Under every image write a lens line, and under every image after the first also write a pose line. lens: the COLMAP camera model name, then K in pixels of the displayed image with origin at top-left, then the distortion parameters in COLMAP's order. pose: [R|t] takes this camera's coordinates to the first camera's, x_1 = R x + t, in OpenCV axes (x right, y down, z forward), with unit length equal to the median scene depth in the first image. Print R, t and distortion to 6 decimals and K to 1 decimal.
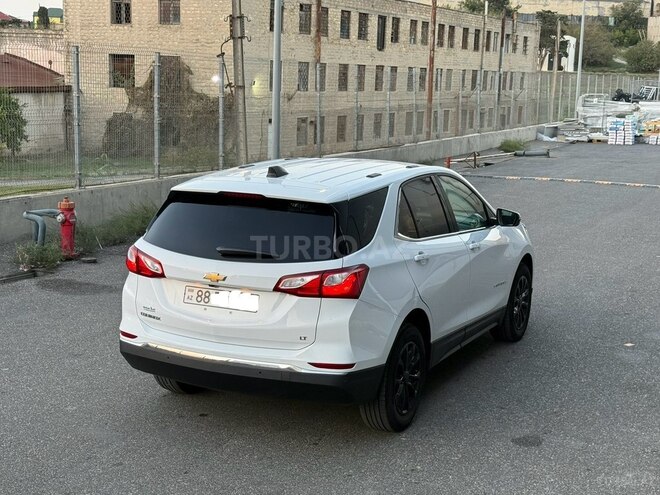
lens RADIAL K [[1032.4, 0, 330.0], [0, 1032.4, 247.5], [0, 0, 1]] dist [0.160175, -0.191319]
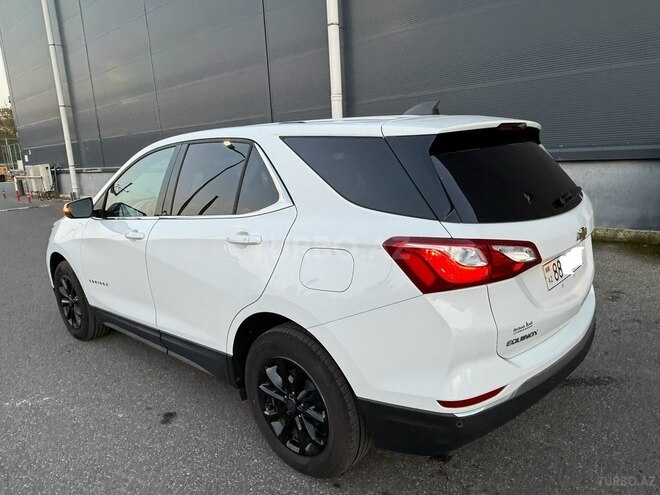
lens RADIAL K [[461.6, 0, 330.0], [0, 461.6, 247.5], [0, 0, 1]] dist [-0.001509, 0.000494]
pose [[0.278696, -0.240307, 0.929829, -0.364326], [0.218273, 0.958701, 0.182346, -0.046351], [-0.935246, 0.152138, 0.319638, 0.843308]]
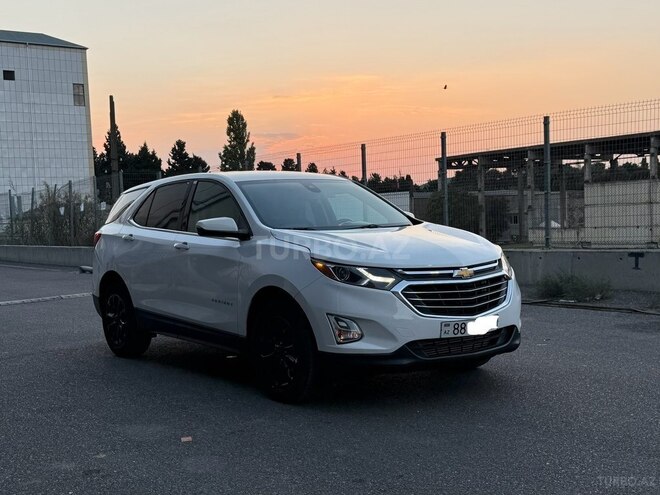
lens RADIAL K [[834.0, 0, 330.0], [0, 834.0, 247.5], [0, 0, 1]] dist [0.158429, 0.000357]
pose [[-0.472790, 0.023953, -0.880849, 0.832717], [-0.116903, 0.989089, 0.089643, -0.096557], [0.873386, 0.145356, -0.464832, 1.548606]]
